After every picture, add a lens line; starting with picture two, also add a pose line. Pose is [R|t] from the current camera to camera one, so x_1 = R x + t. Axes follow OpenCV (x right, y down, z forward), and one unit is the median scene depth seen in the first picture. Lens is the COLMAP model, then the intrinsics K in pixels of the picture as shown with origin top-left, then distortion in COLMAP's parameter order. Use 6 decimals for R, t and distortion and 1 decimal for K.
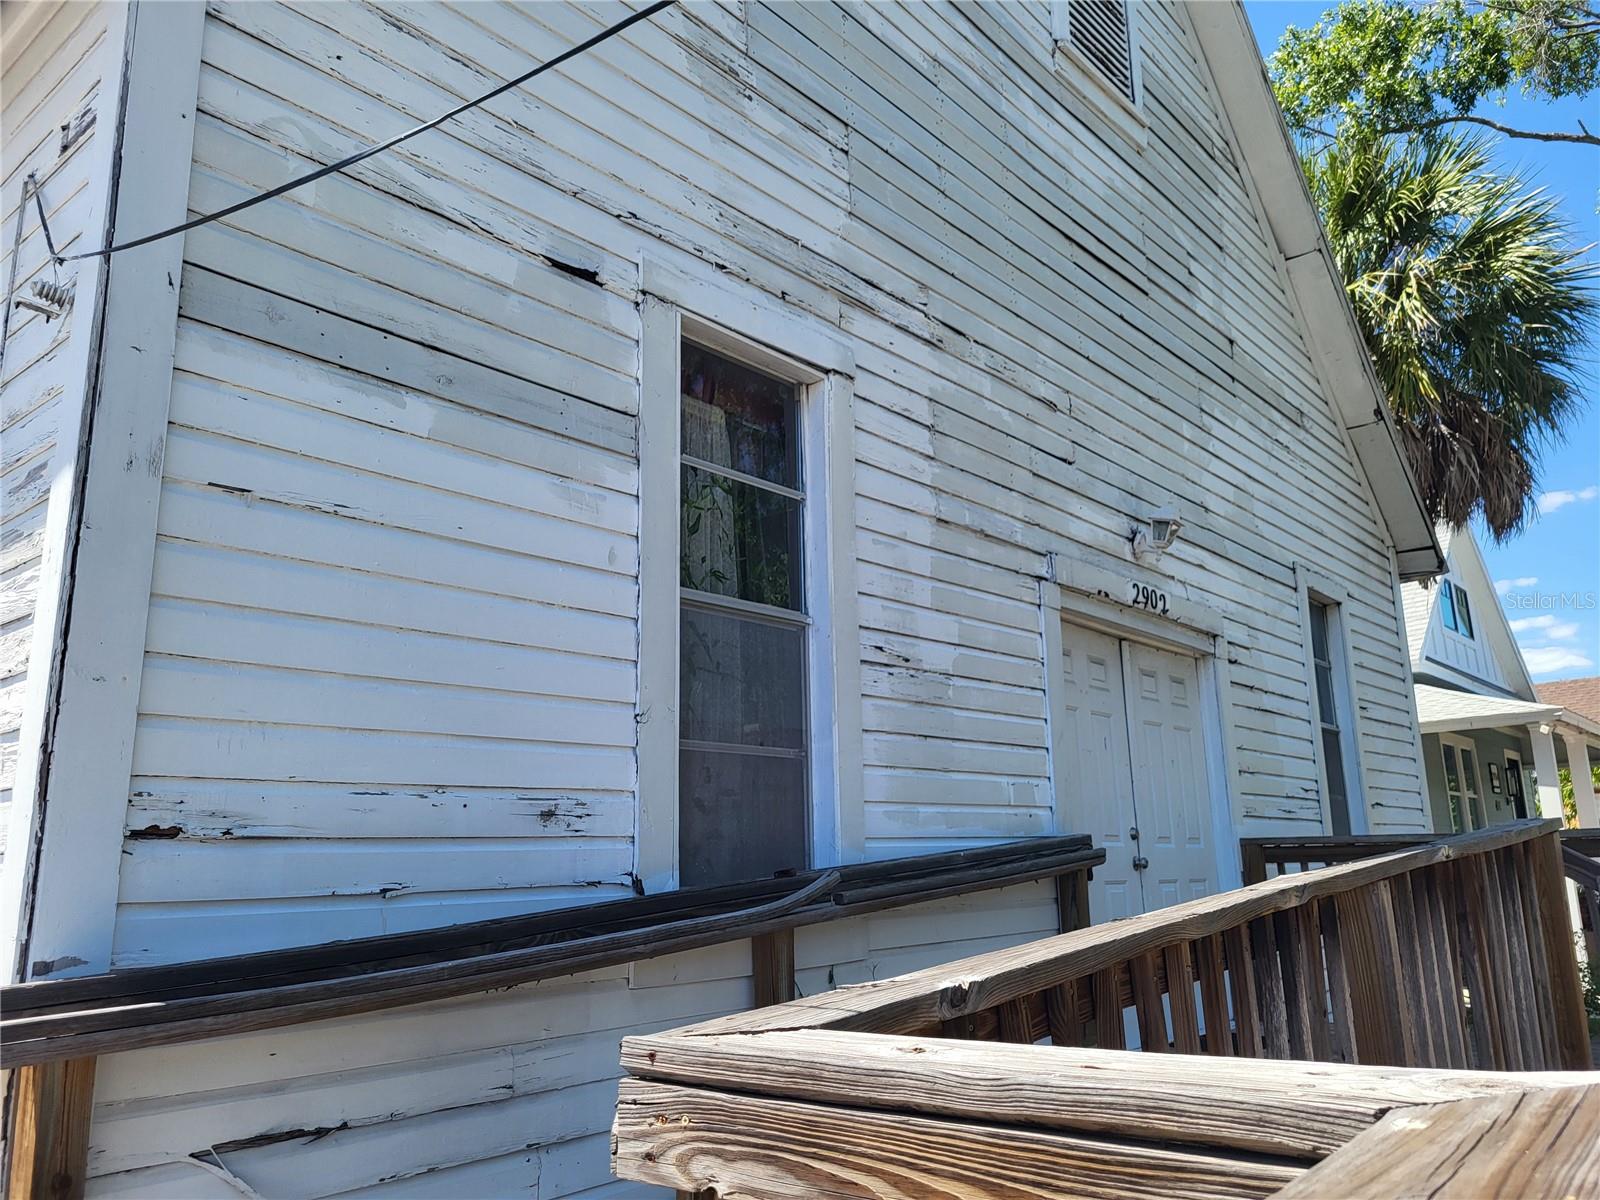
lens RADIAL K [[1222.1, 0, 798.4], [0, 1222.1, 596.2], [0, 0, 1]] dist [0.009845, -0.005842]
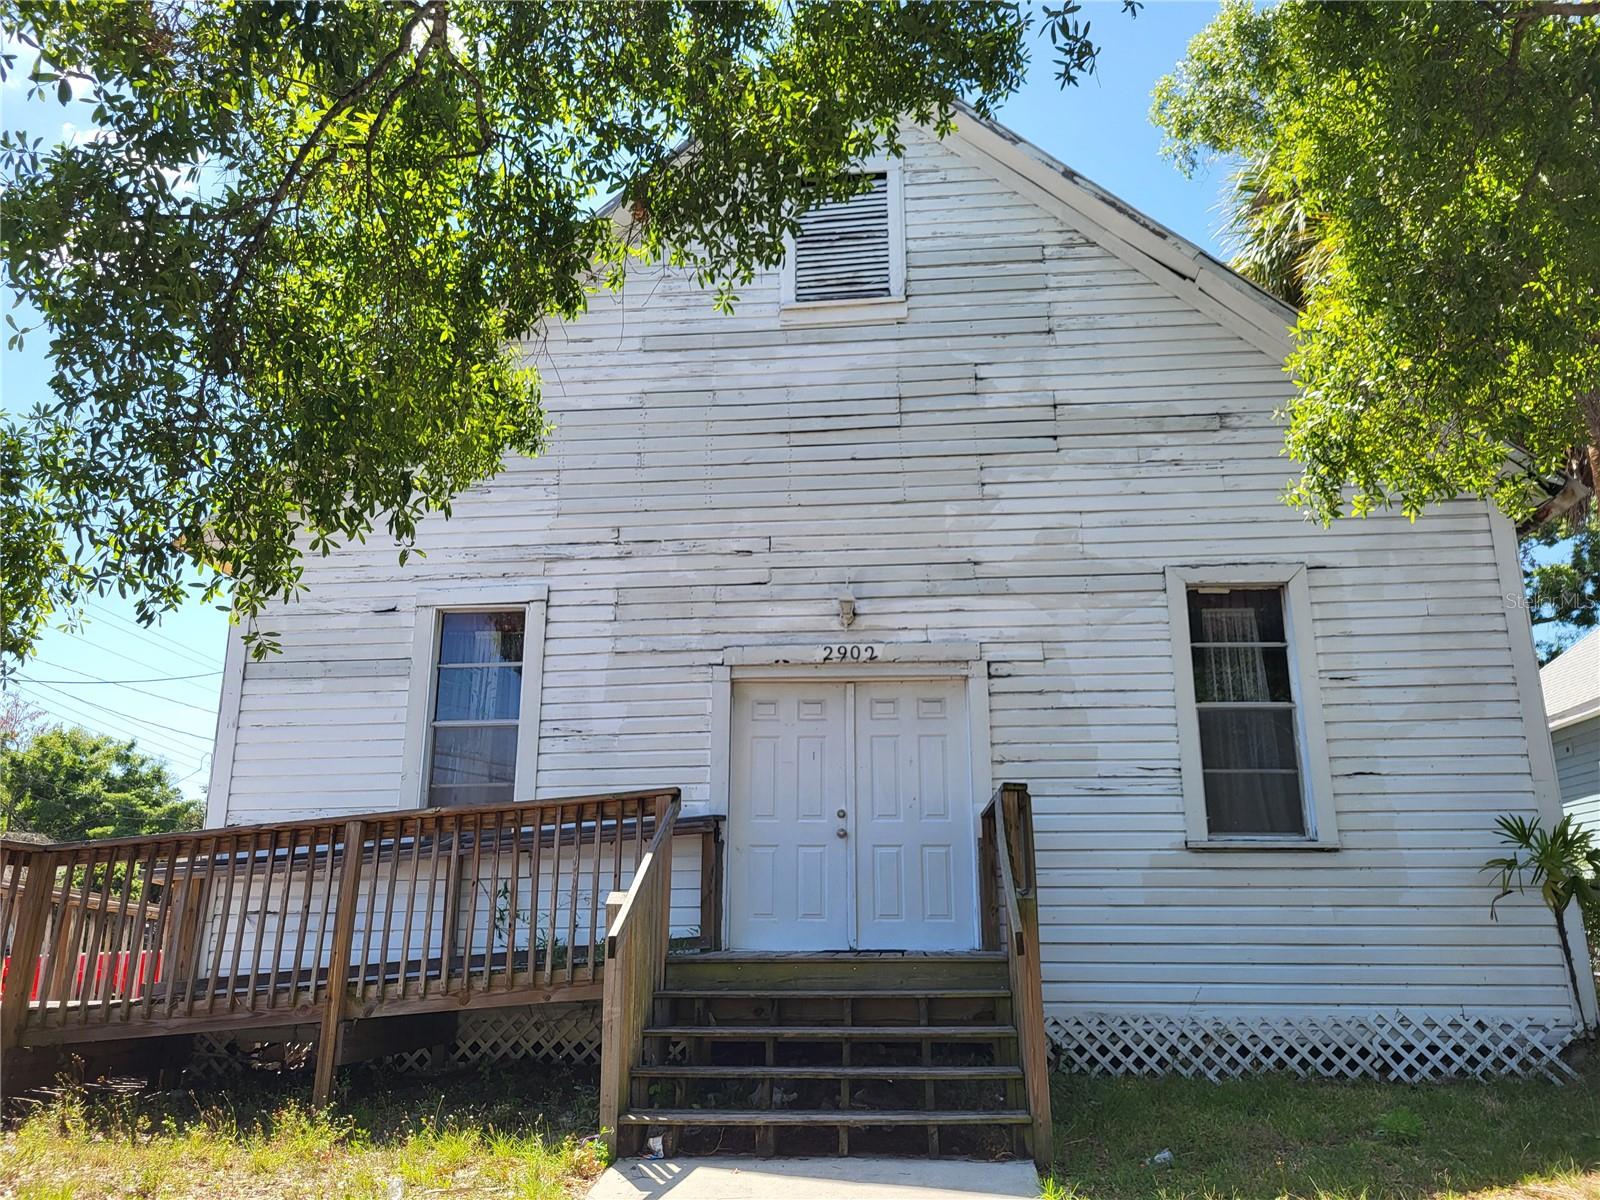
lens RADIAL K [[1222.1, 0, 800.7], [0, 1222.1, 598.3], [0, 0, 1]] dist [0.009845, -0.005842]
pose [[0.575210, -0.215263, -0.789174, 1.786122], [0.167025, 0.975336, -0.144303, 0.175568], [0.800772, -0.048807, 0.596977, 0.106189]]
